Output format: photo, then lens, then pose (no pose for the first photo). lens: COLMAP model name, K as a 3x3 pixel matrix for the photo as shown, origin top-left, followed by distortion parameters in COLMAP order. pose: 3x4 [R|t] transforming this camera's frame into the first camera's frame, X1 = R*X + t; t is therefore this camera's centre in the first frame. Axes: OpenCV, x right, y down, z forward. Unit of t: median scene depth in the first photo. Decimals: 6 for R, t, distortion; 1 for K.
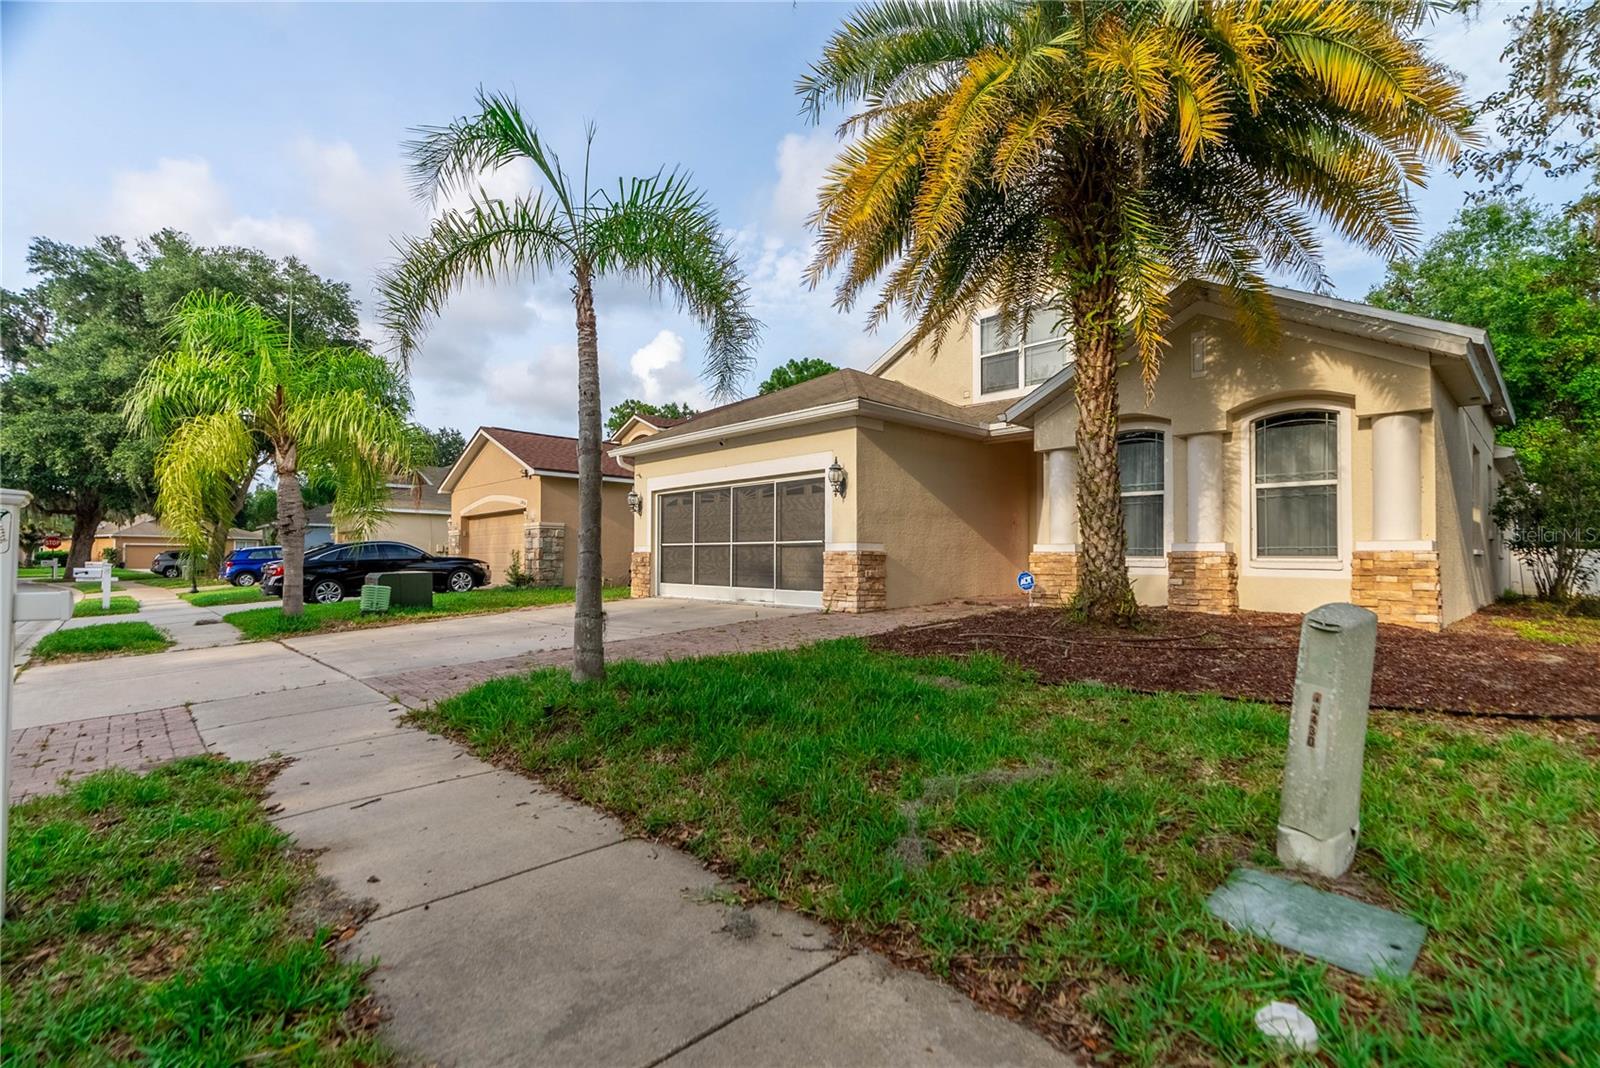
lens RADIAL K [[740.0, 0, 773.4], [0, 740.0, 555.1], [0, 0, 1]] dist [-0.008032, 0.000859]
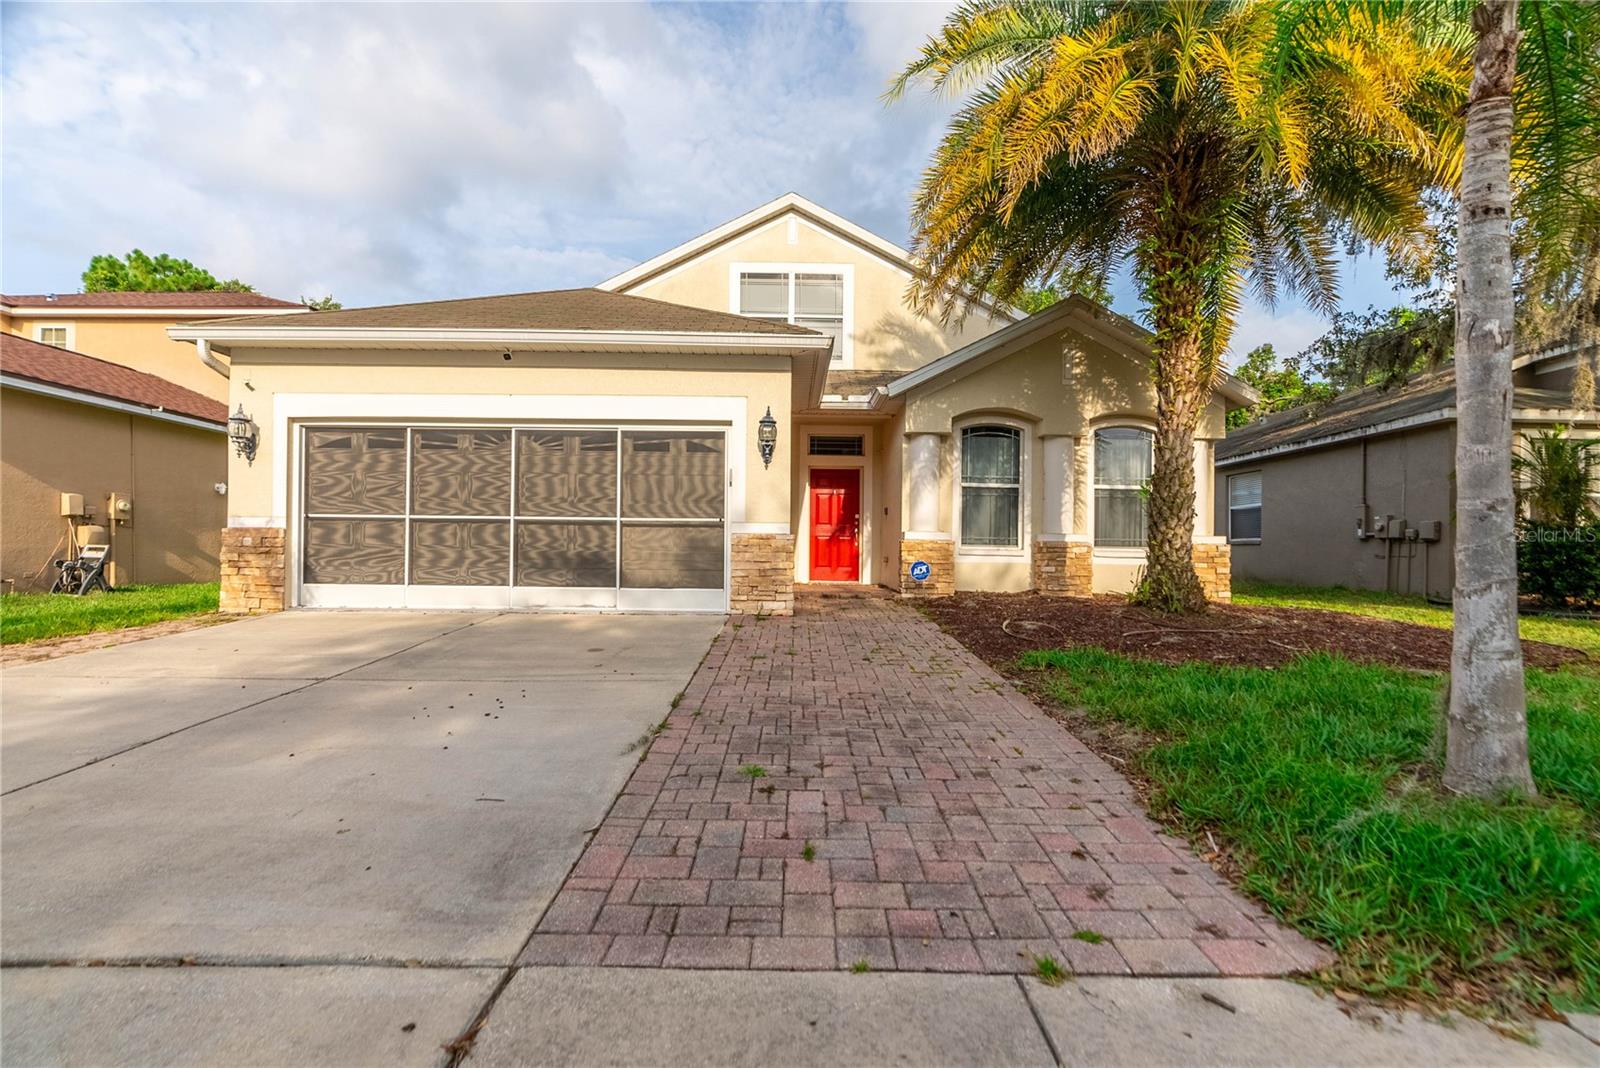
lens RADIAL K [[740.0, 0, 797.1], [0, 740.0, 541.1], [0, 0, 1]] dist [-0.008032, 0.000859]
pose [[0.662216, 0.012794, 0.749204, -0.436859], [-0.014395, 0.999887, -0.004352, 0.003849], [-0.749175, -0.007903, 0.662326, 0.471051]]
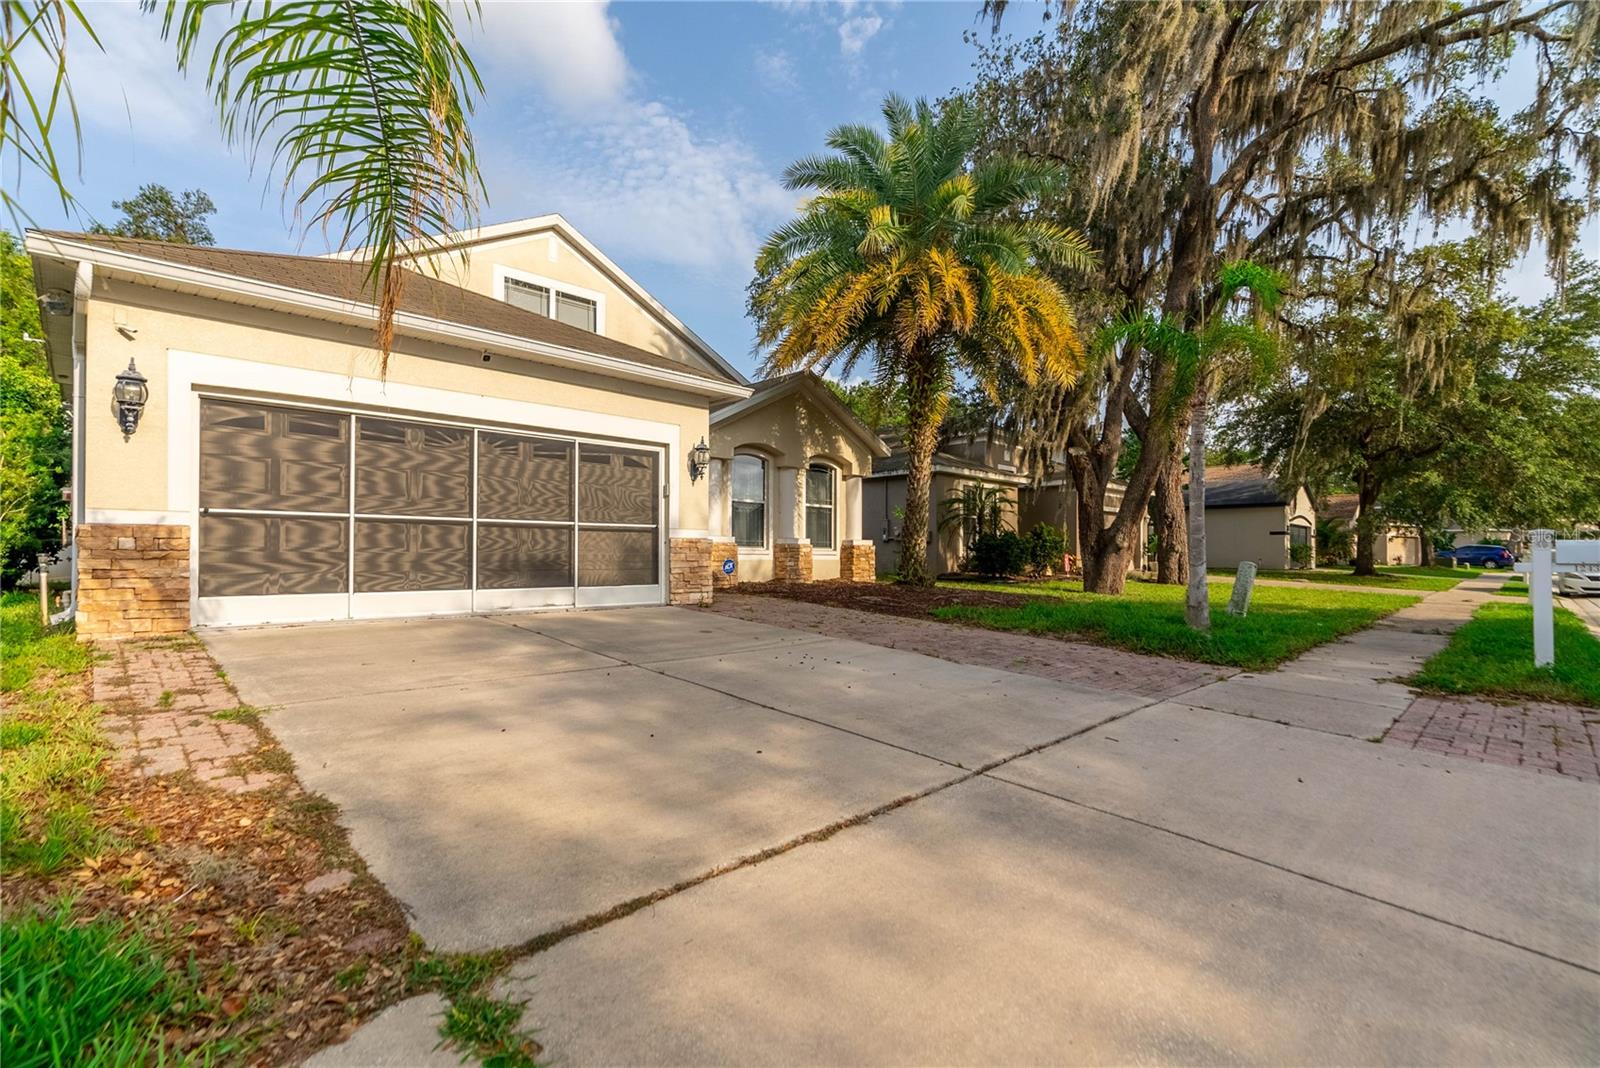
lens RADIAL K [[740.0, 0, 799.7], [0, 740.0, 544.2], [0, 0, 1]] dist [-0.008032, 0.000859]
pose [[-0.055761, 0.008914, 0.998404, -0.819470], [-0.012894, 0.999870, -0.009648, 0.008325], [-0.998361, -0.013411, -0.055638, 0.899697]]
